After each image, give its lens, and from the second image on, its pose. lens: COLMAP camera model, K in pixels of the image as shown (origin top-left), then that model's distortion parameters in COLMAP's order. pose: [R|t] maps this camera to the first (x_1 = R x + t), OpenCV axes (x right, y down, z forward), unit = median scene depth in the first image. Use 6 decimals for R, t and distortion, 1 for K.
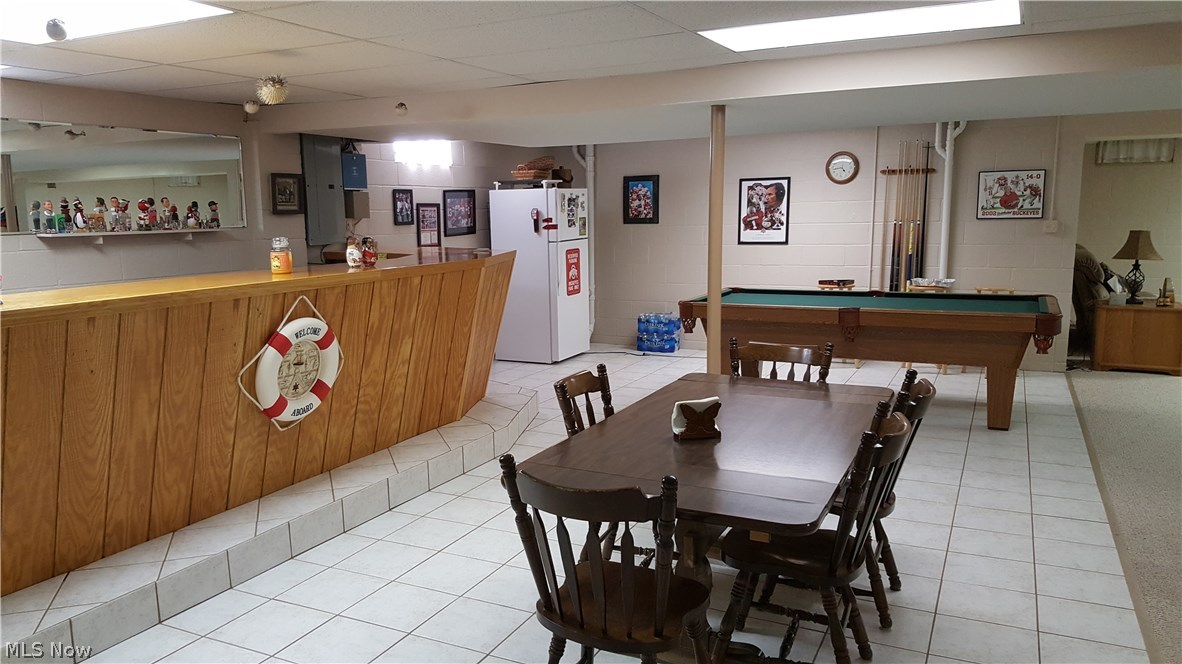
lens RADIAL K [[878.9, 0, 590.3], [0, 878.9, 330.6], [0, 0, 1]] dist [0.073791, -0.097680]
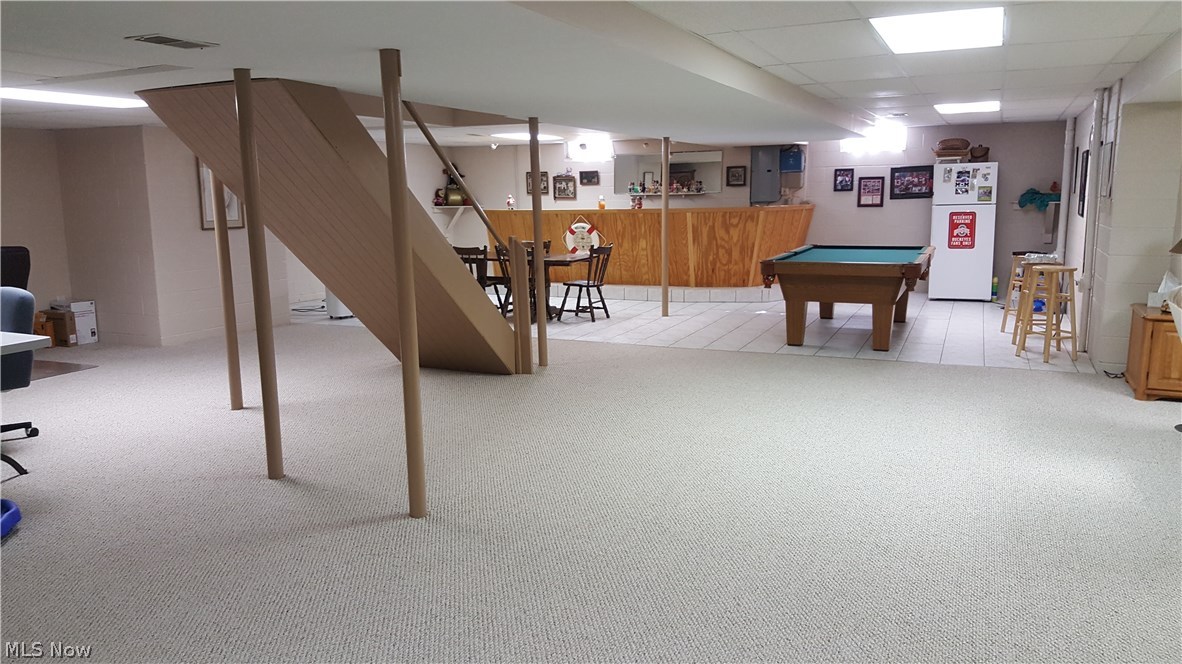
lens RADIAL K [[878.9, 0, 573.2], [0, 878.9, 342.1], [0, 0, 1]] dist [0.073791, -0.097680]
pose [[0.009731, 0.183311, -0.983007, 1.852283], [-0.123105, 0.975795, 0.180748, -0.107954], [0.992346, 0.119254, 0.032062, 0.645223]]
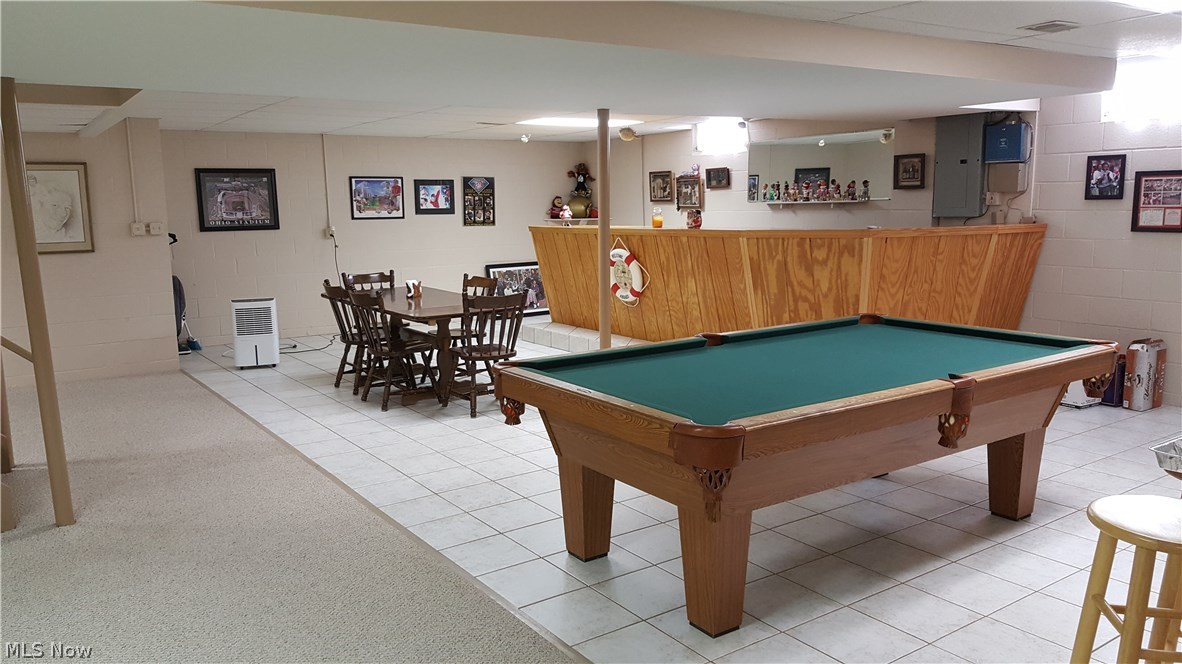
lens RADIAL K [[878.9, 0, 551.0], [0, 878.9, 318.0], [0, 0, 1]] dist [0.073791, -0.097680]
pose [[-0.522035, 0.138497, -0.841604, 0.988723], [-0.088903, 0.972518, 0.215186, -0.189027], [0.848278, 0.187156, -0.495376, 1.300150]]
